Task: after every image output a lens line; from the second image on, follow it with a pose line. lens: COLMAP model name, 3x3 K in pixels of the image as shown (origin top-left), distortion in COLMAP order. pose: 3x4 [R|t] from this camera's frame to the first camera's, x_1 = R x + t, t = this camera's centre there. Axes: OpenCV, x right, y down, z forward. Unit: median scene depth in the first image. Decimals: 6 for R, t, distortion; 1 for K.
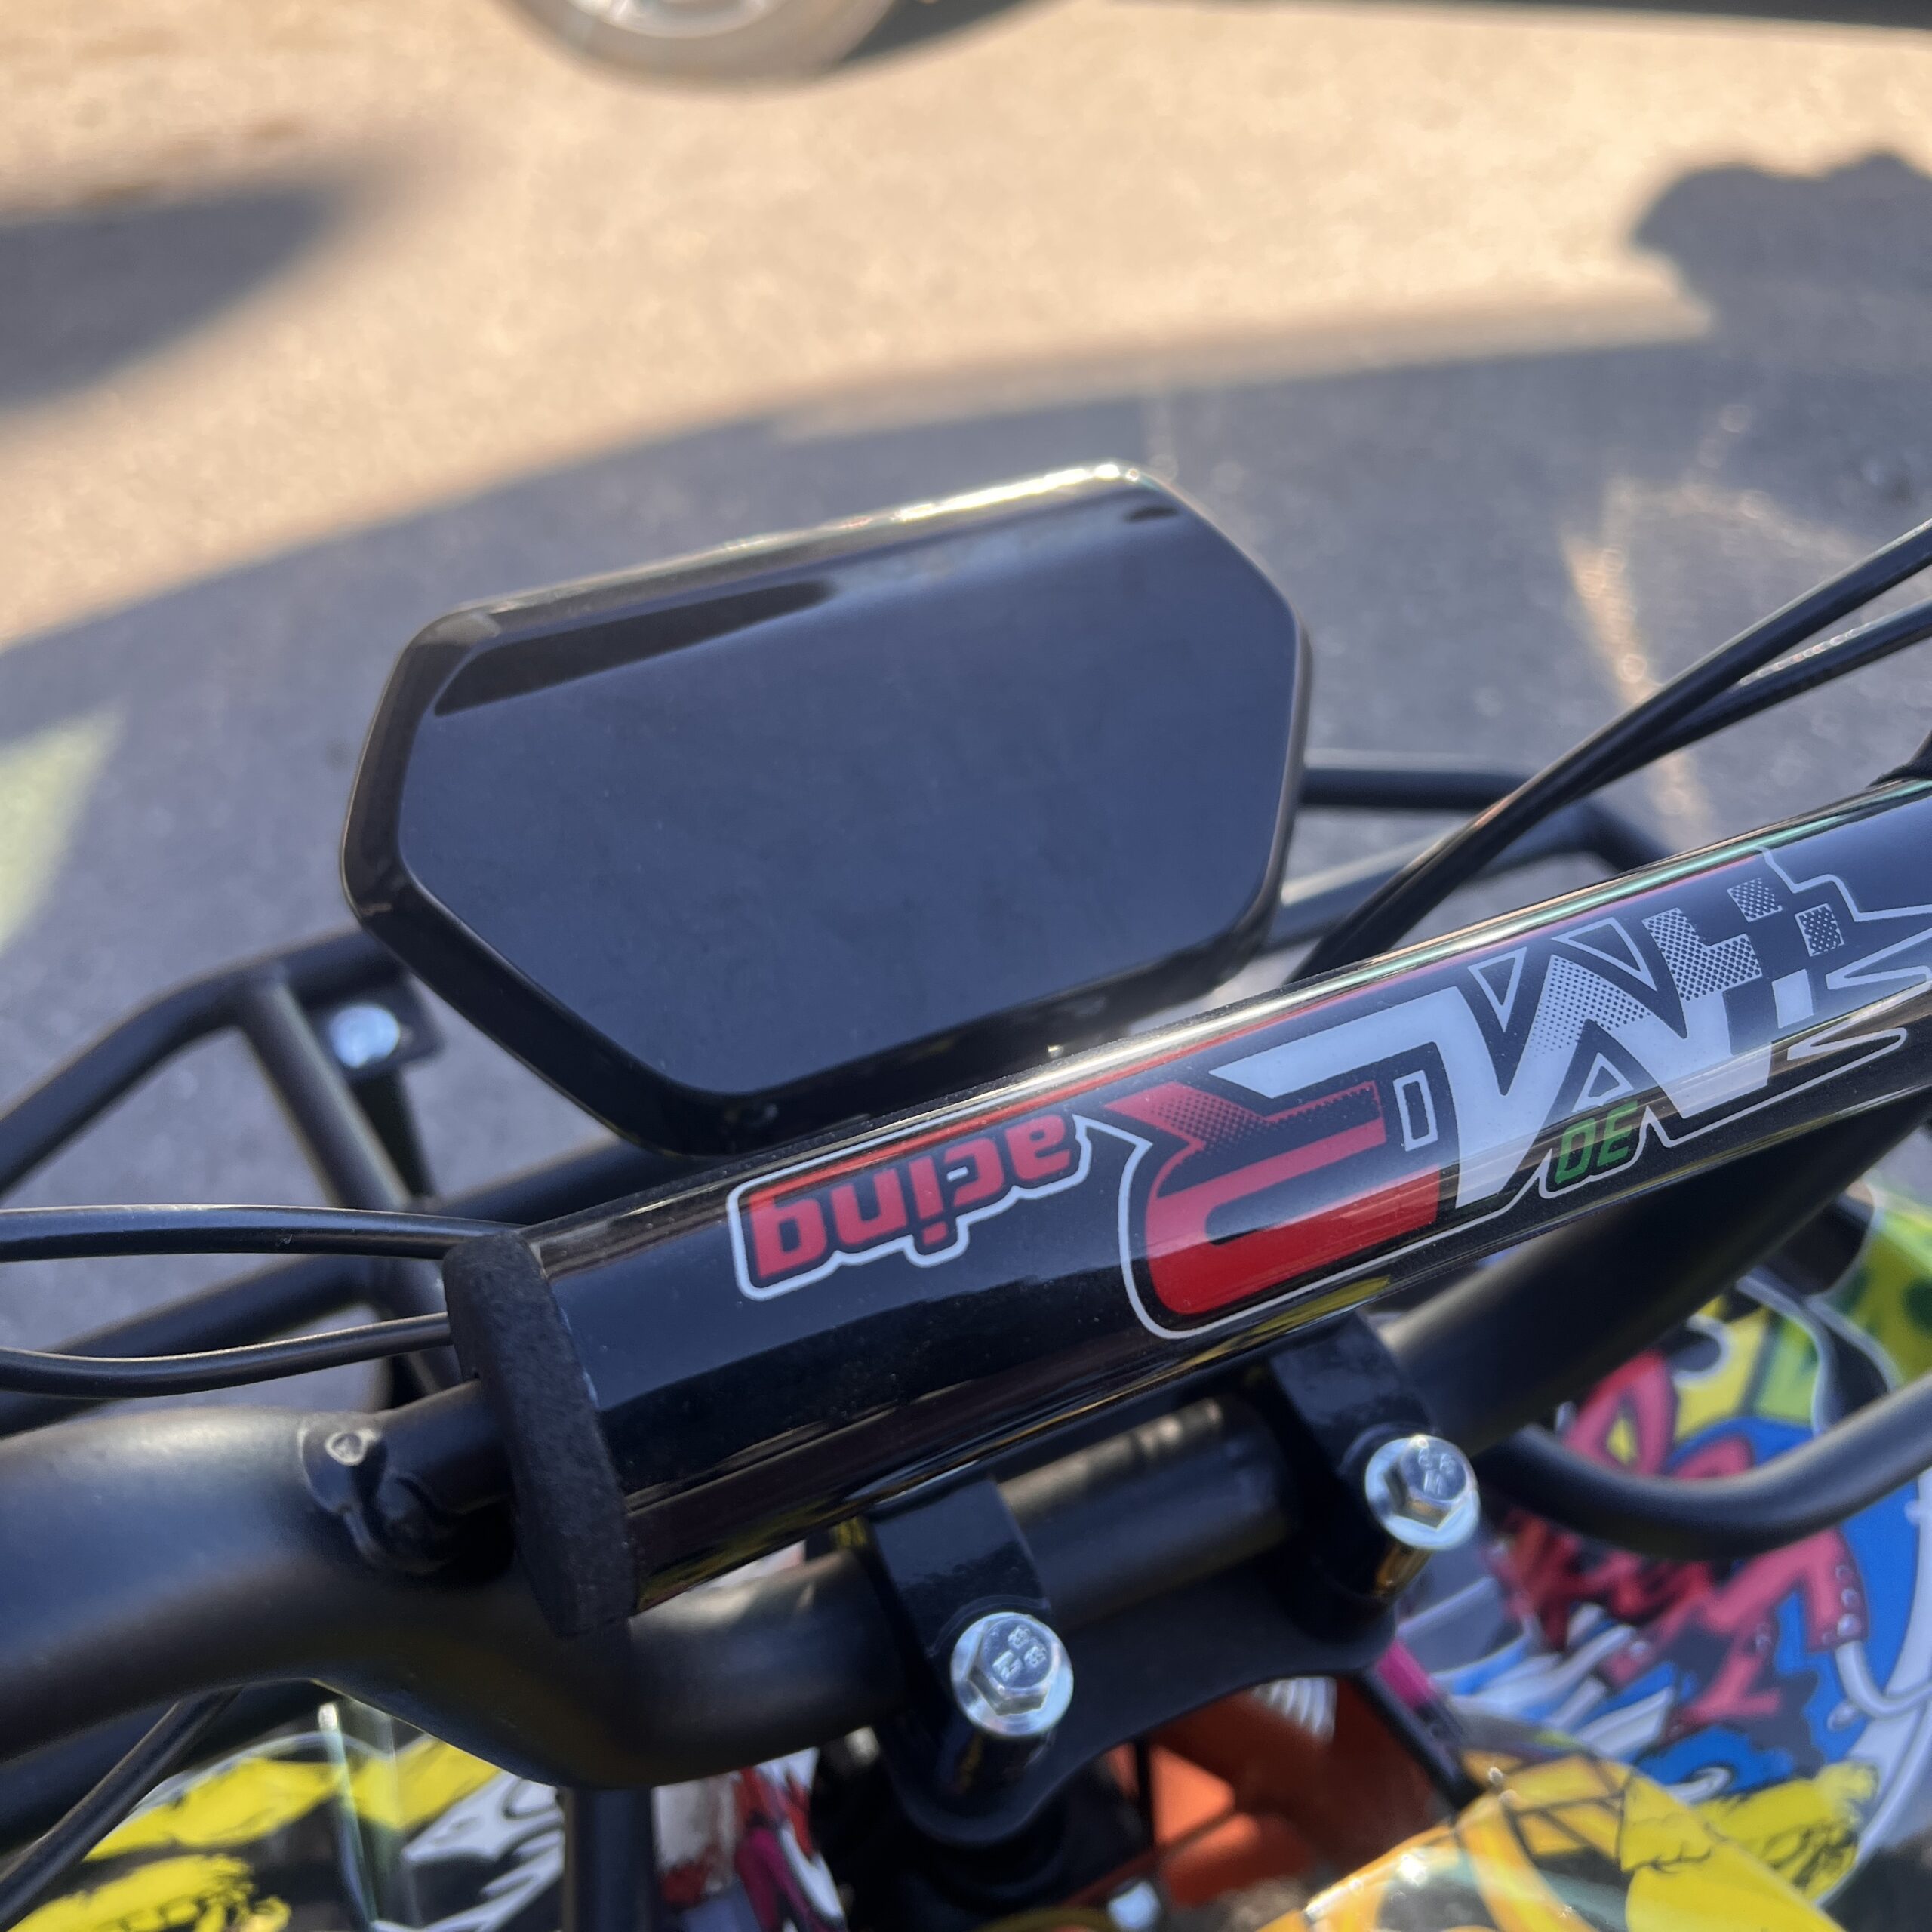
lens RADIAL K [[1902.5, 0, 982.6], [0, 1902.5, 967.2], [0, 0, 1]] dist [0.009248, -0.025266]
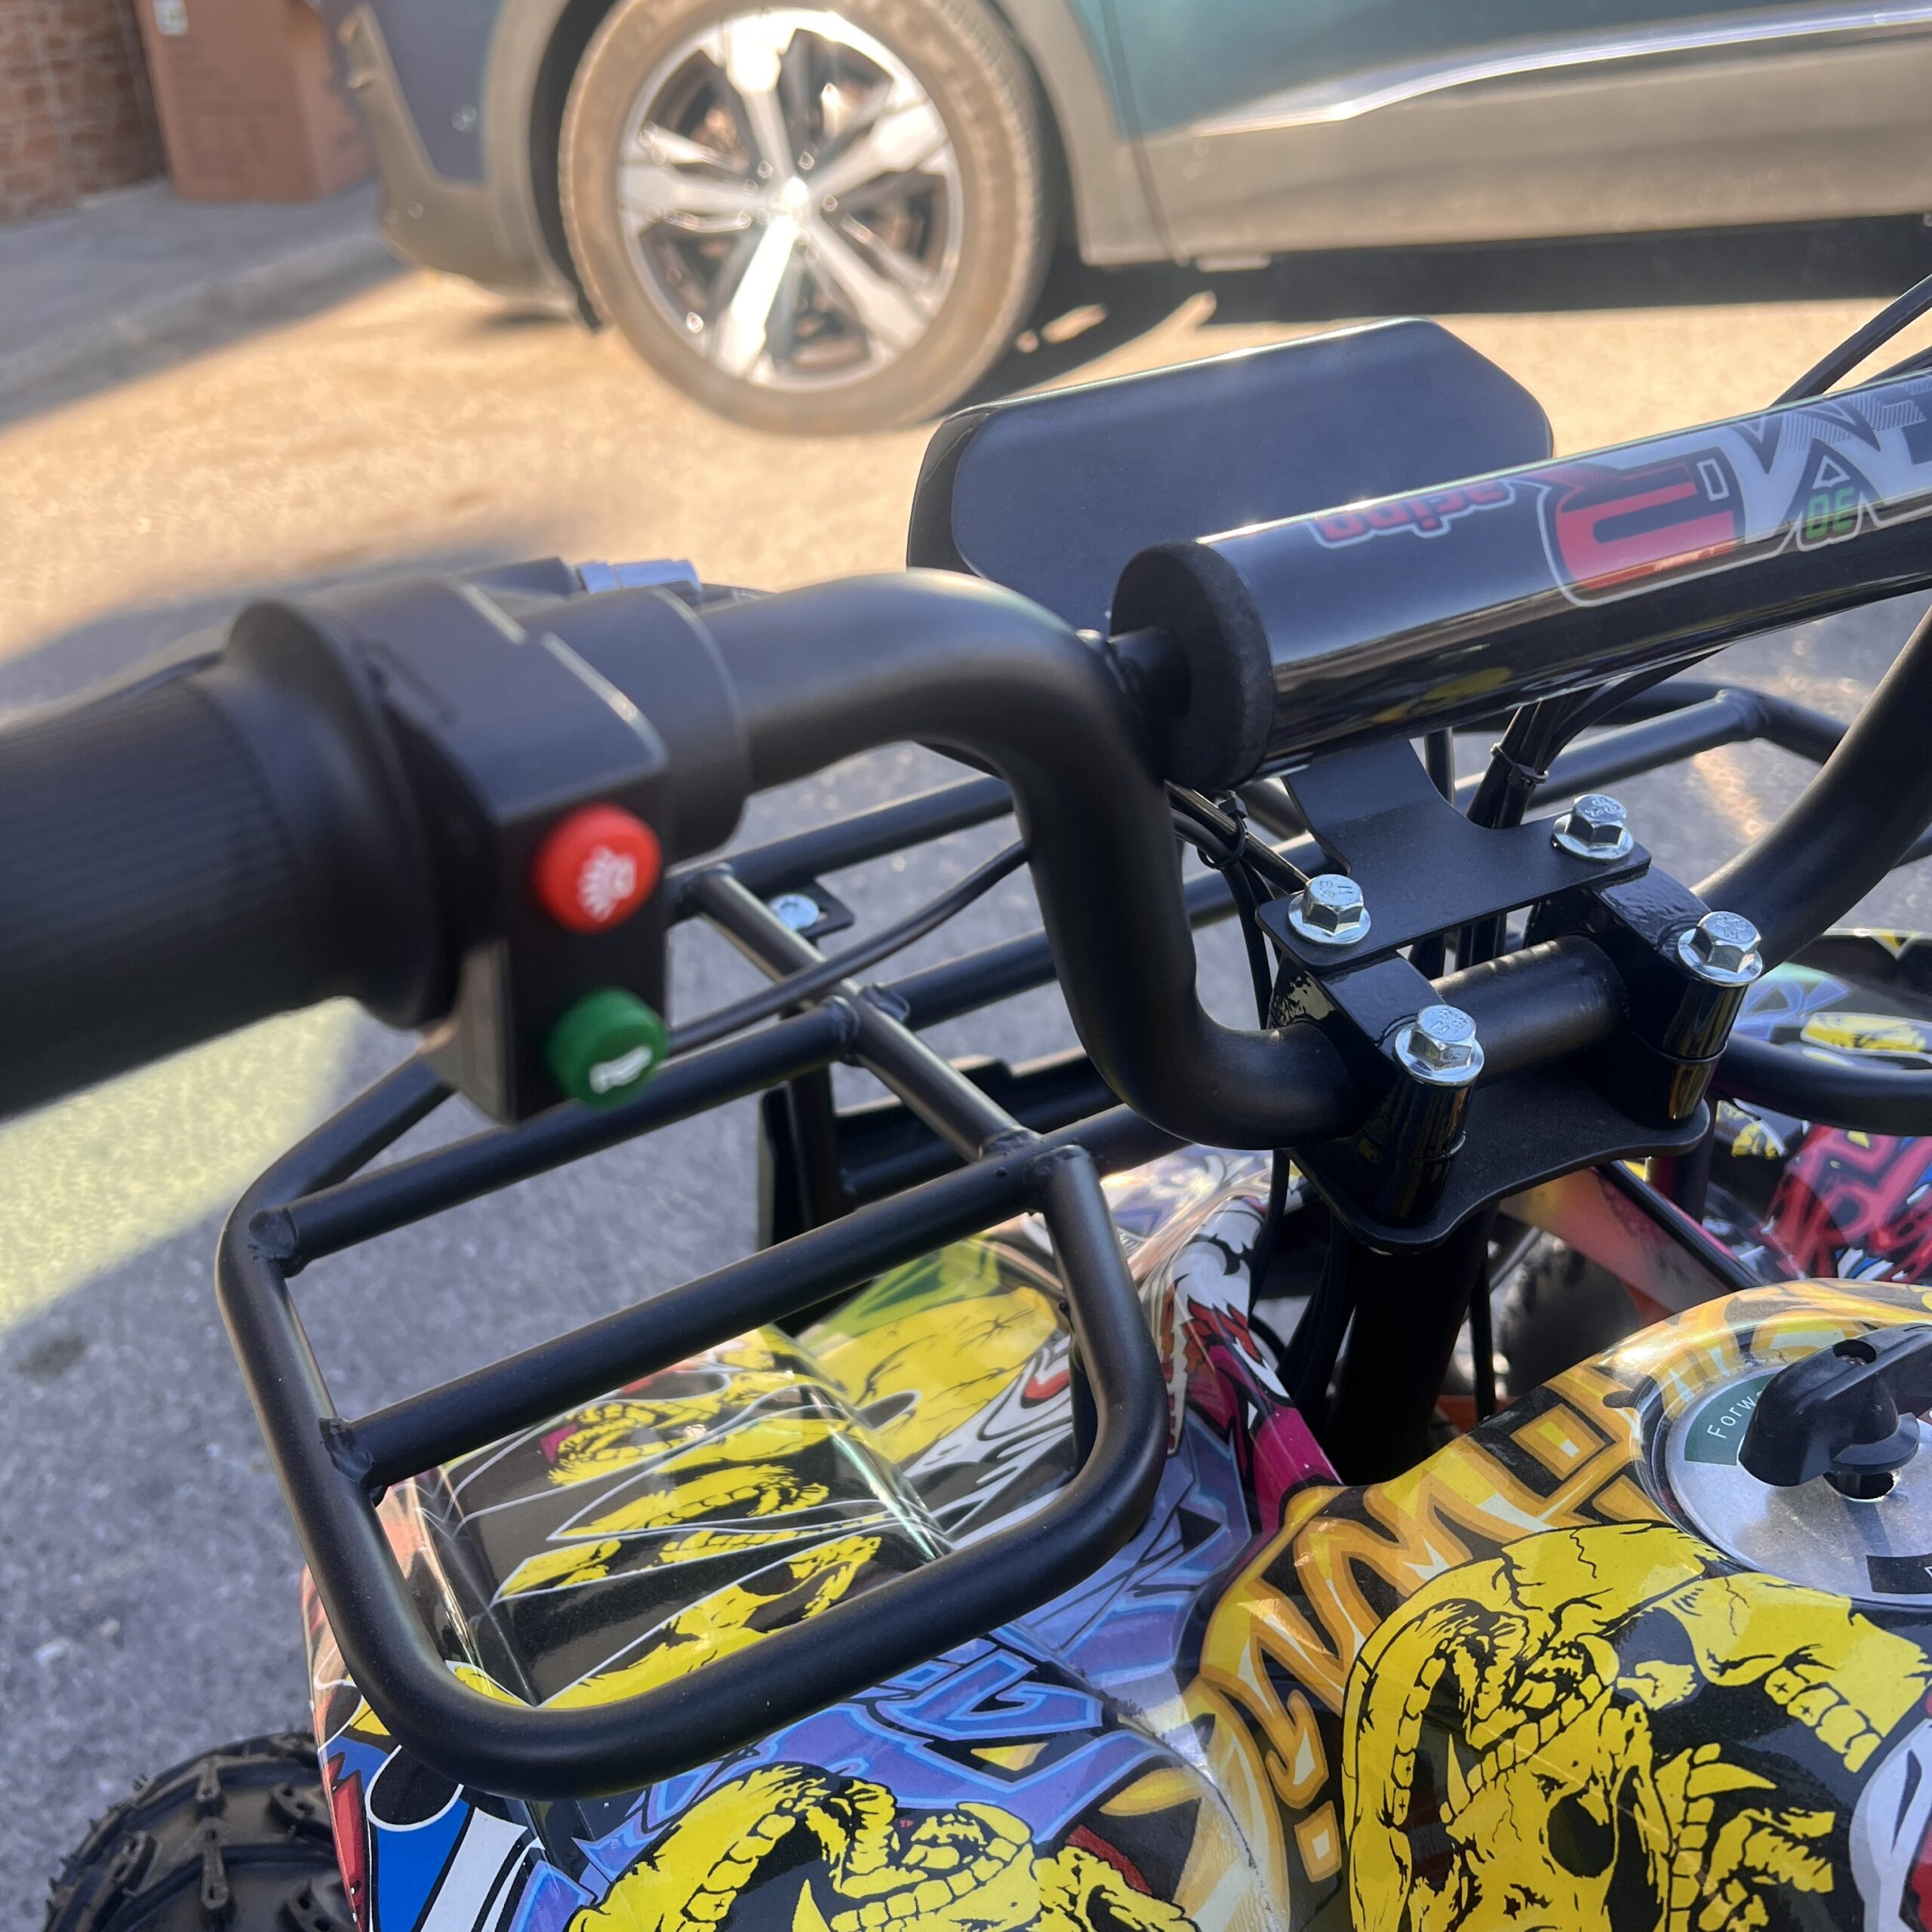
lens RADIAL K [[1848.5, 0, 997.8], [0, 1848.5, 973.0], [0, 0, 1]] dist [0.007832, -0.004409]
pose [[0.995384, -0.070436, -0.065183, -0.266354], [0.060058, 0.986955, -0.149376, 0.618191], [0.074854, 0.144771, 0.986630, -0.457586]]
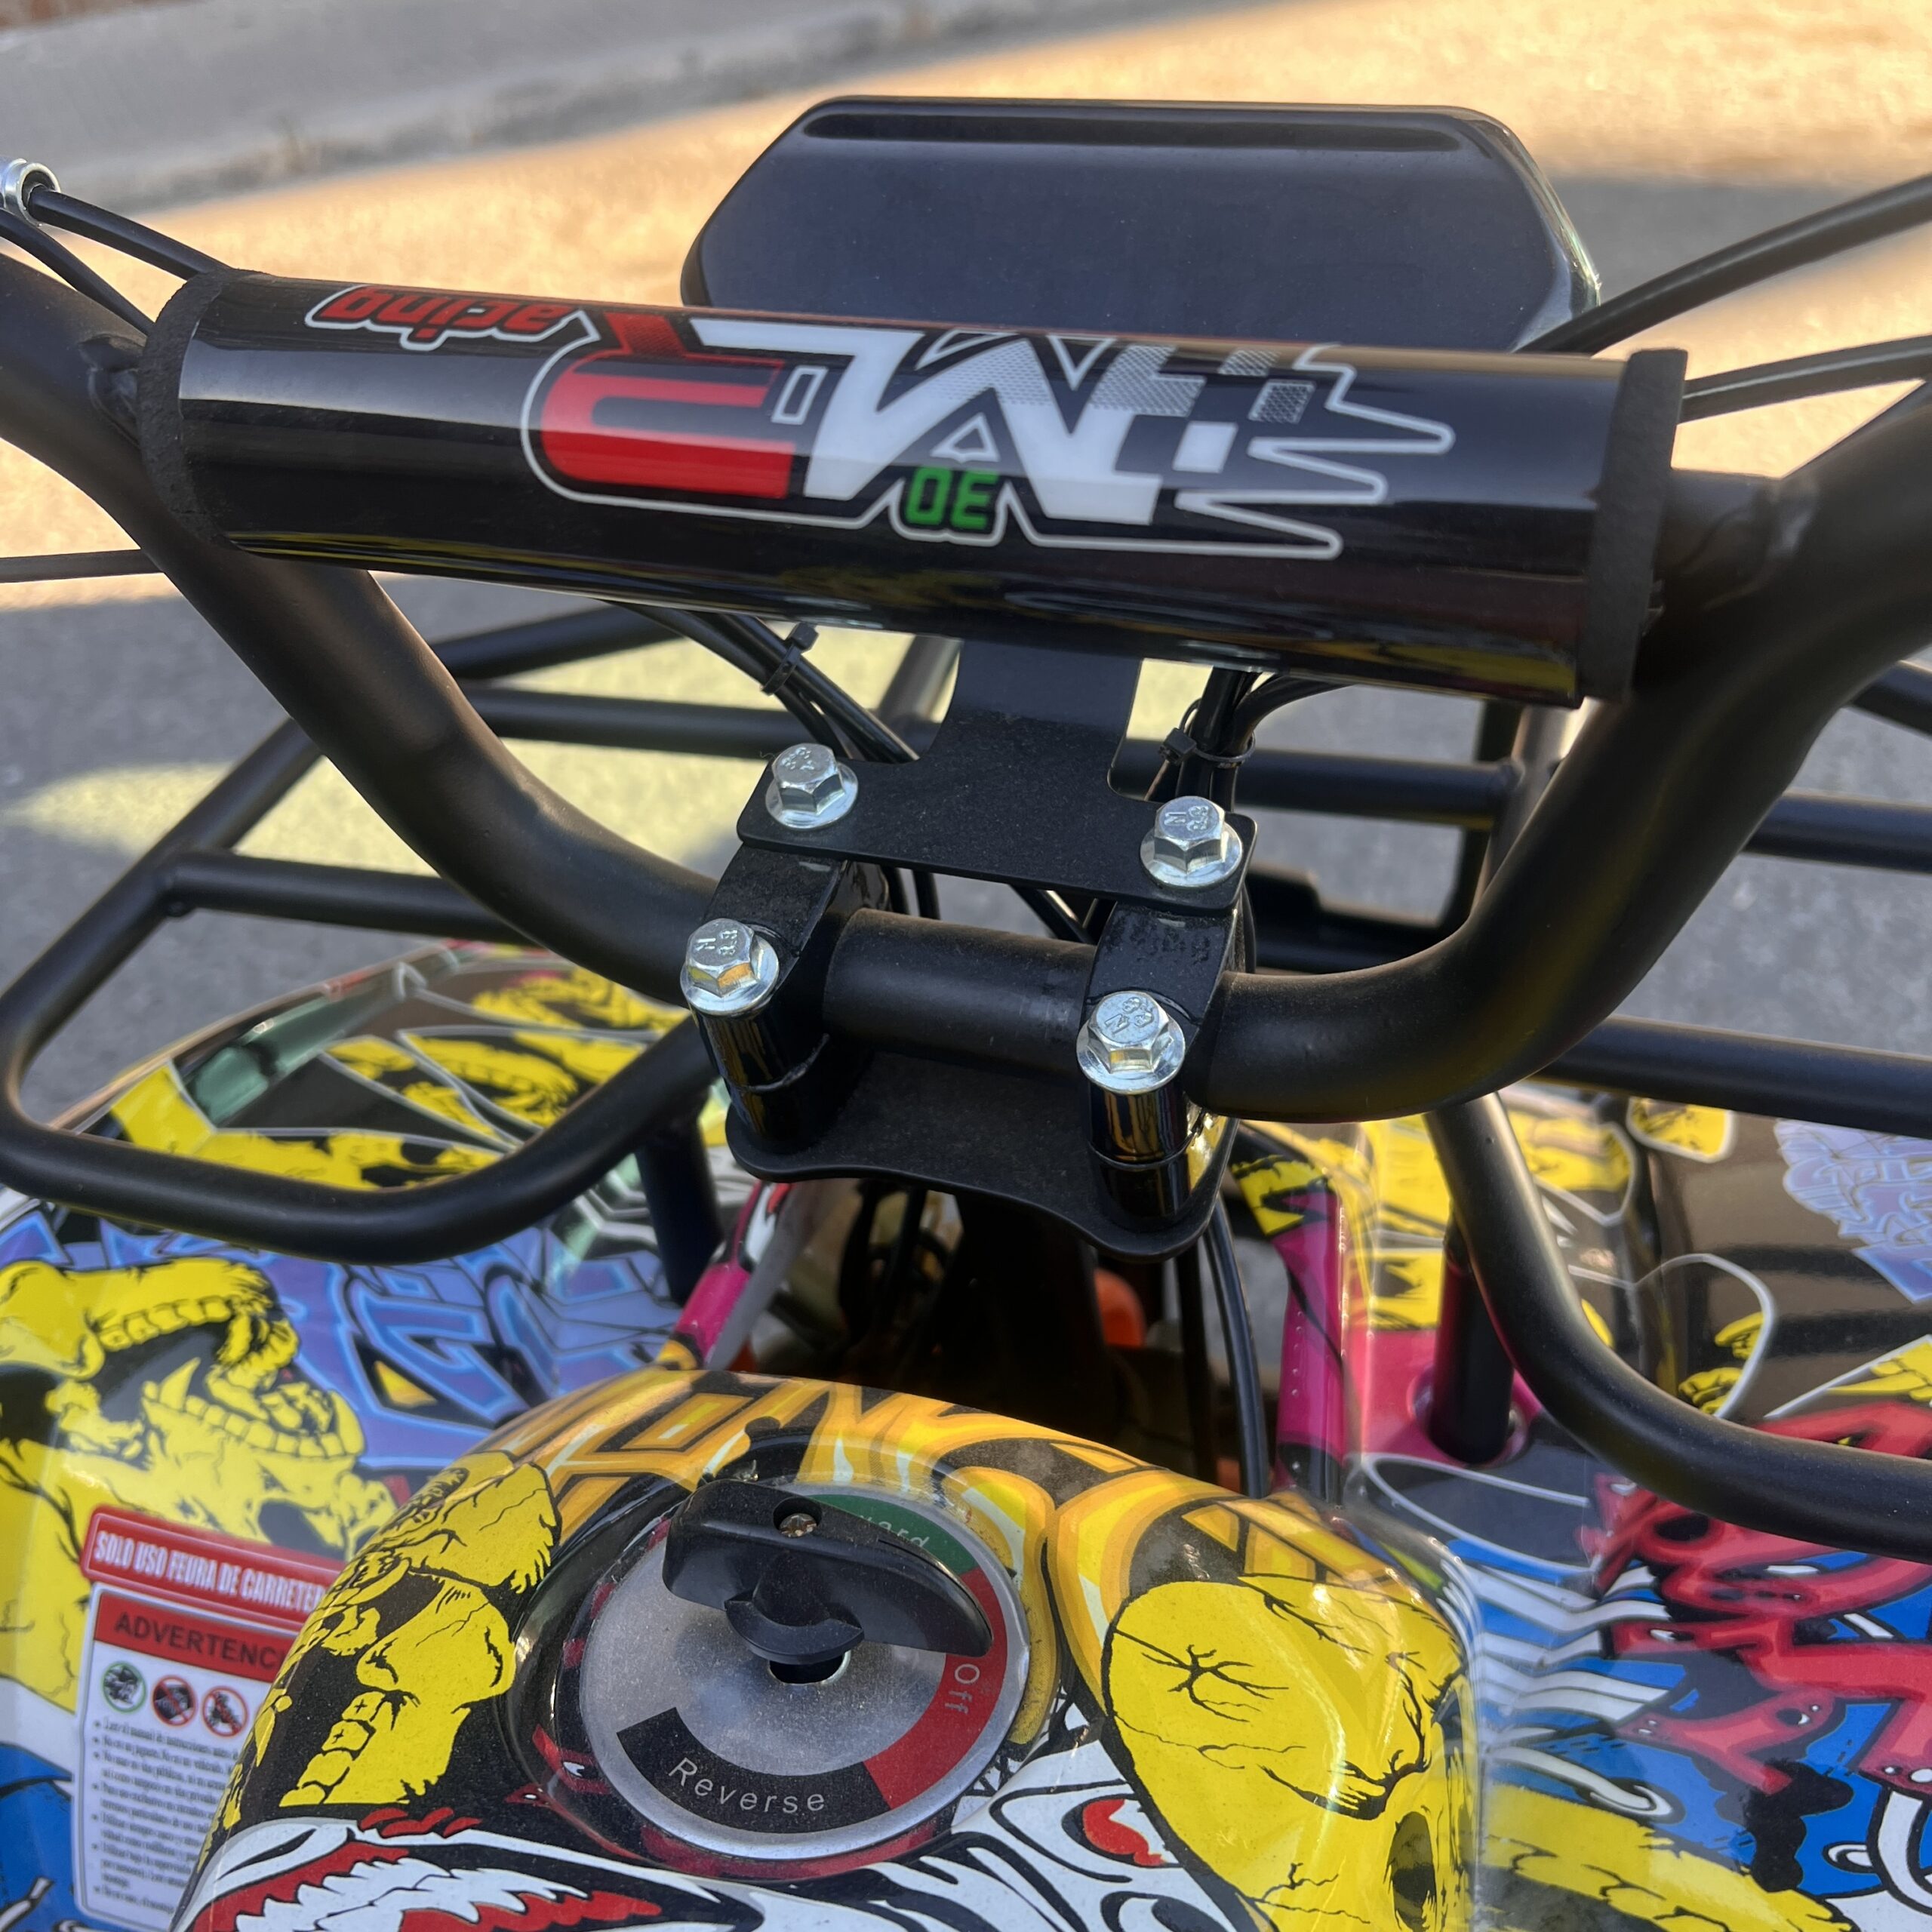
lens RADIAL K [[1890.5, 0, 966.0], [0, 1890.5, 966.0], [0, 0, 1]] dist [0.036238, -0.077511]
pose [[0.694609, 0.396519, -0.600242, 1.041450], [-0.395356, 0.907489, 0.141974, 0.171872], [0.601009, 0.138693, 0.787117, 0.182973]]
